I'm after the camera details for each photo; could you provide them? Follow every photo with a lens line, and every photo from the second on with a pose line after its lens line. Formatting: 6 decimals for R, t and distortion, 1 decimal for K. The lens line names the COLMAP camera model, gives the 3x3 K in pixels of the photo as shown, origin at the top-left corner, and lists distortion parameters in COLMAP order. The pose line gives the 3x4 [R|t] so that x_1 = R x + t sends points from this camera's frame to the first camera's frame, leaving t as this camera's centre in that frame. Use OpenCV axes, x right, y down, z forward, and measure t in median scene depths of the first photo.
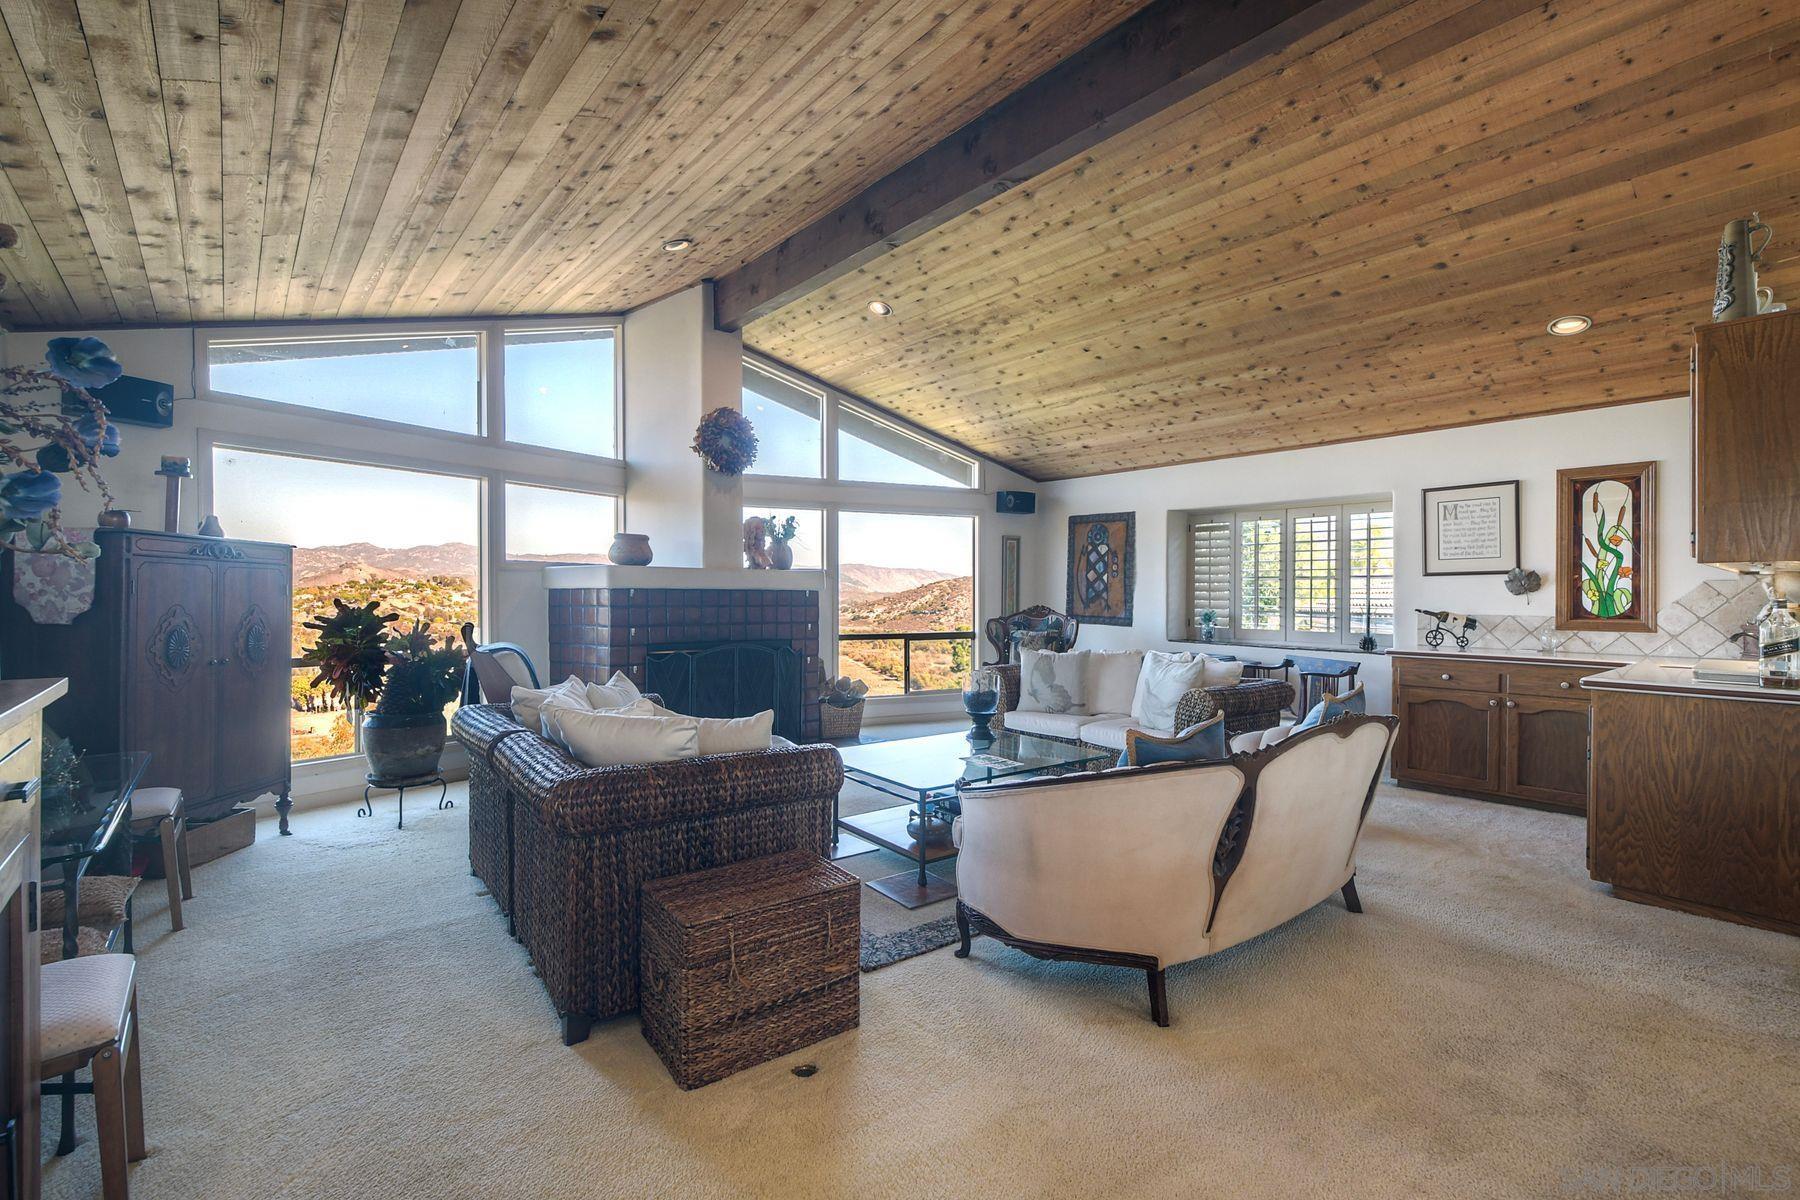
lens RADIAL K [[790.0, 0, 899.8], [0, 790.0, 593.0], [0, 0, 1]] dist [-0.011374, 0.005596]
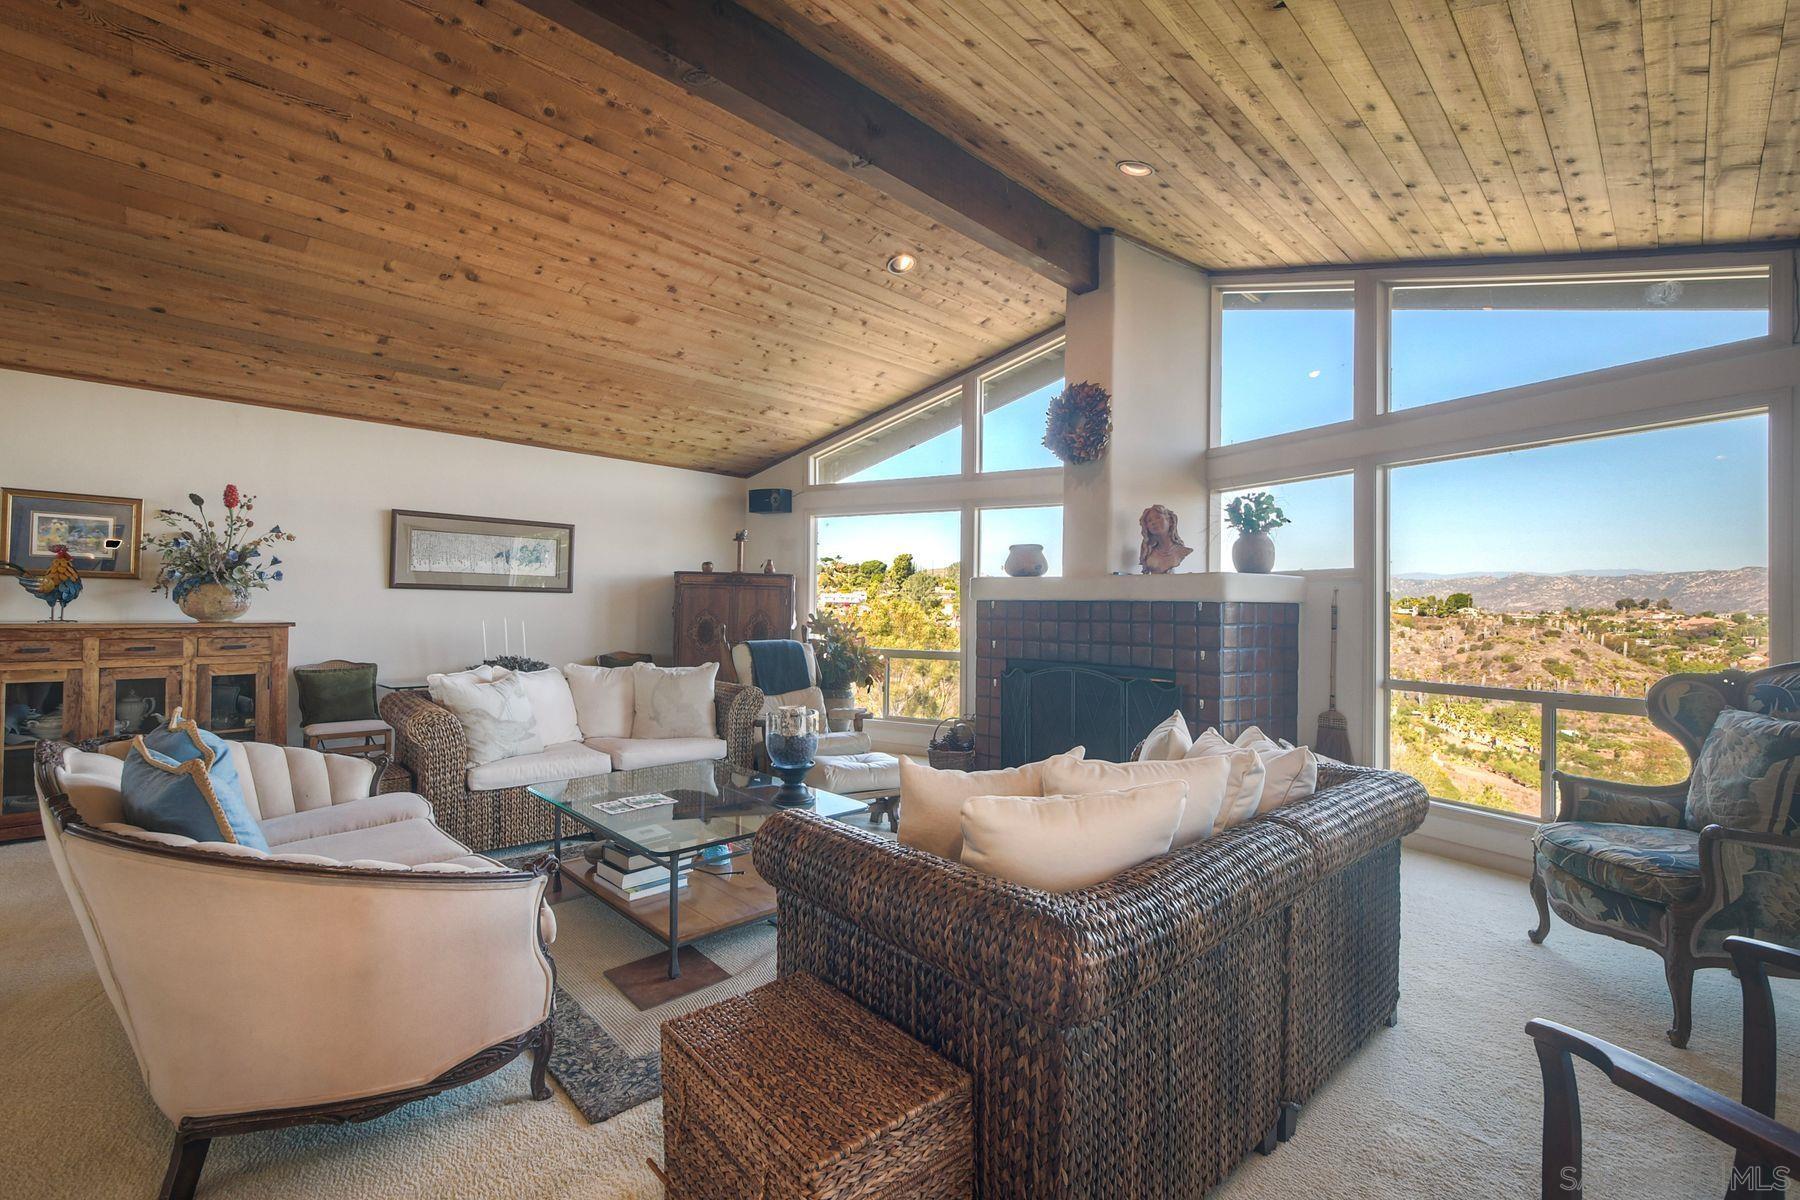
lens RADIAL K [[790.0, 0, 899.8], [0, 790.0, 593.0], [0, 0, 1]] dist [-0.011374, 0.005596]
pose [[0.079702, -0.021275, -0.996592, 0.573252], [-0.009613, 0.999709, -0.022111, 0.007437], [0.996772, 0.011342, 0.079474, 0.720418]]
